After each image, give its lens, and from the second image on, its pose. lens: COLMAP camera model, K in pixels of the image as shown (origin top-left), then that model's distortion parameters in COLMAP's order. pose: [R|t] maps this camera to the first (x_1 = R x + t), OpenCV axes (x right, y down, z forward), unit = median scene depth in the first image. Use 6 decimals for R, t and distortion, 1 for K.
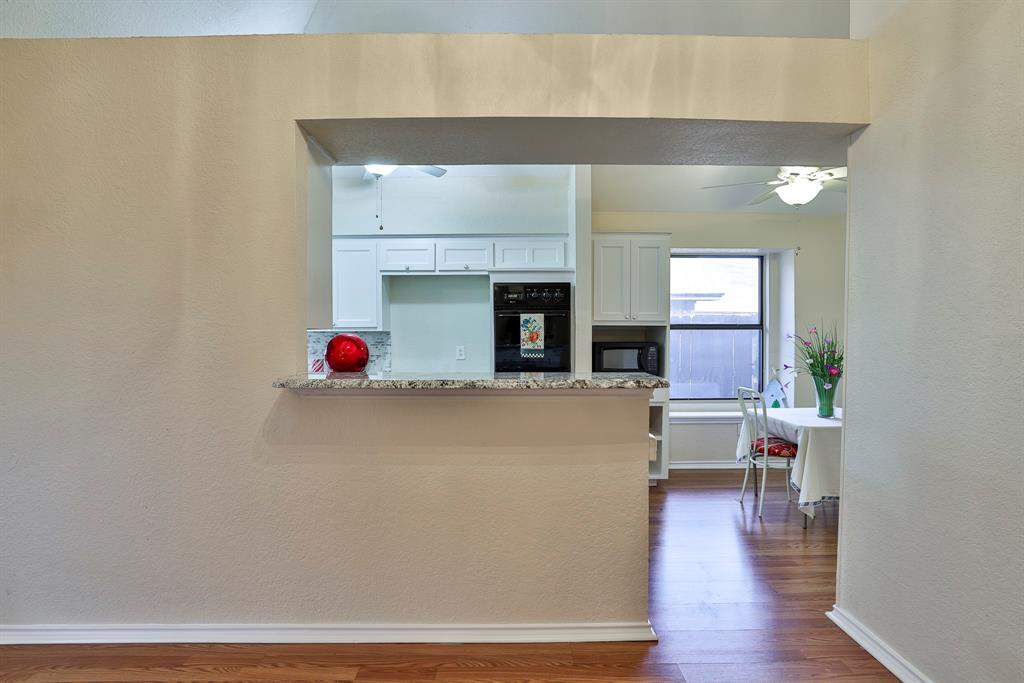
lens RADIAL K [[489.2, 0, 515.2], [0, 489.2, 346.6], [0, 0, 1]] dist [-0.028543, 0.003278]
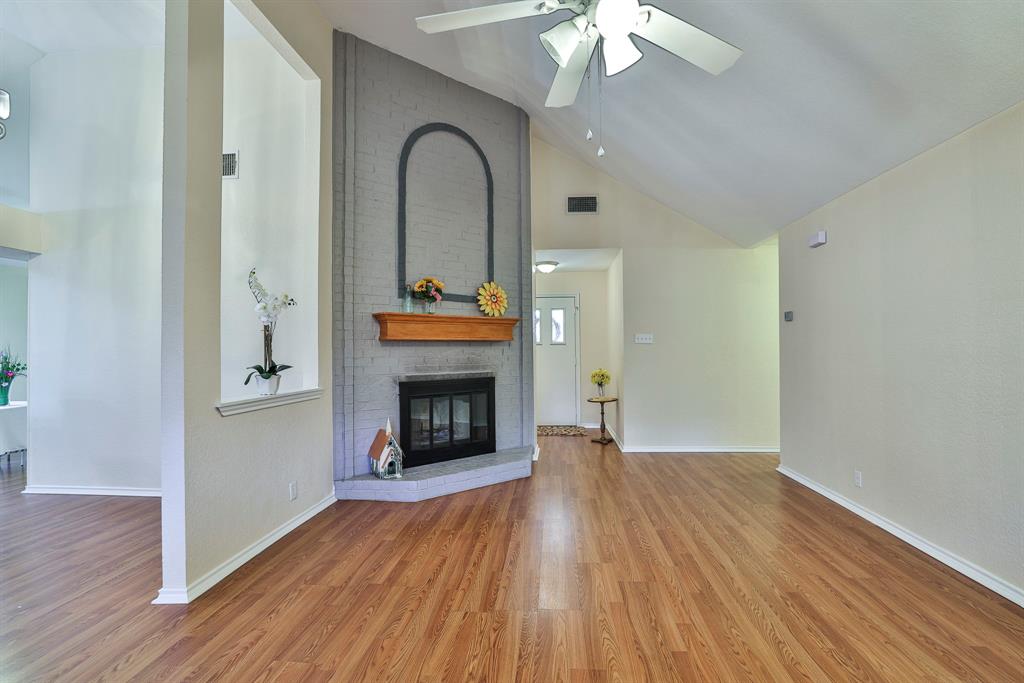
lens RADIAL K [[481.9, 0, 518.8], [0, 481.9, 345.4], [0, 0, 1]] dist [-0.047545, 0.016788]
pose [[0.098613, 0.006876, 0.995102, -0.595674], [0.036523, 0.999277, -0.010524, 0.028273], [-0.994455, 0.037382, 0.098291, -0.696326]]
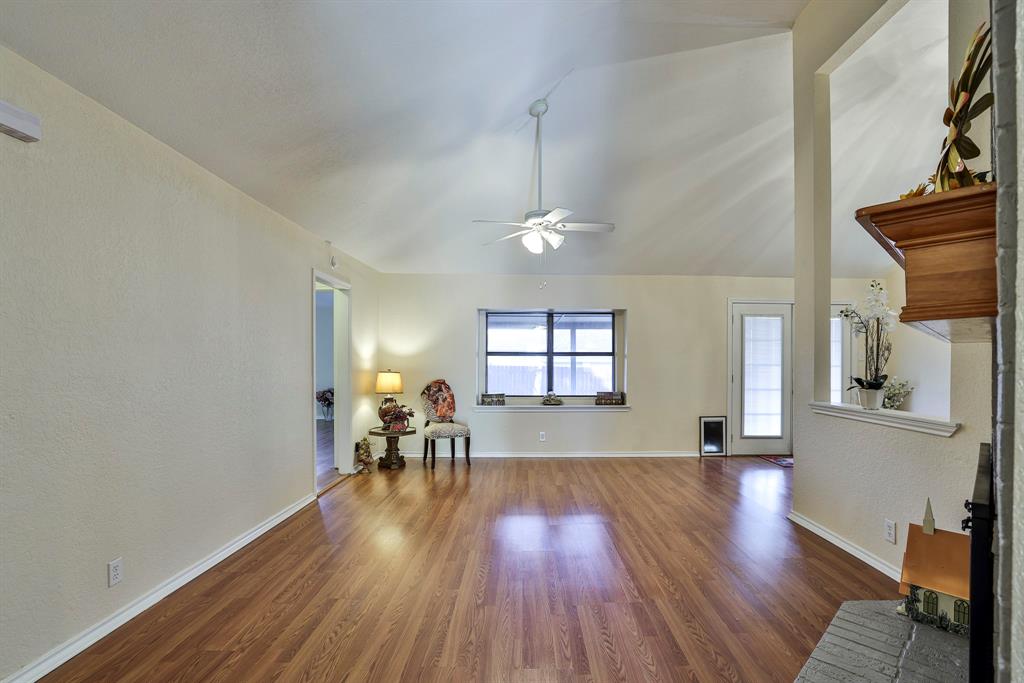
lens RADIAL K [[481.9, 0, 525.8], [0, 481.9, 354.4], [0, 0, 1]] dist [-0.047545, 0.016788]
pose [[-0.016204, -0.016414, -0.999734, 0.969293], [-0.031751, 0.999369, -0.015894, 0.026872], [0.999364, 0.031485, -0.016715, -0.745996]]
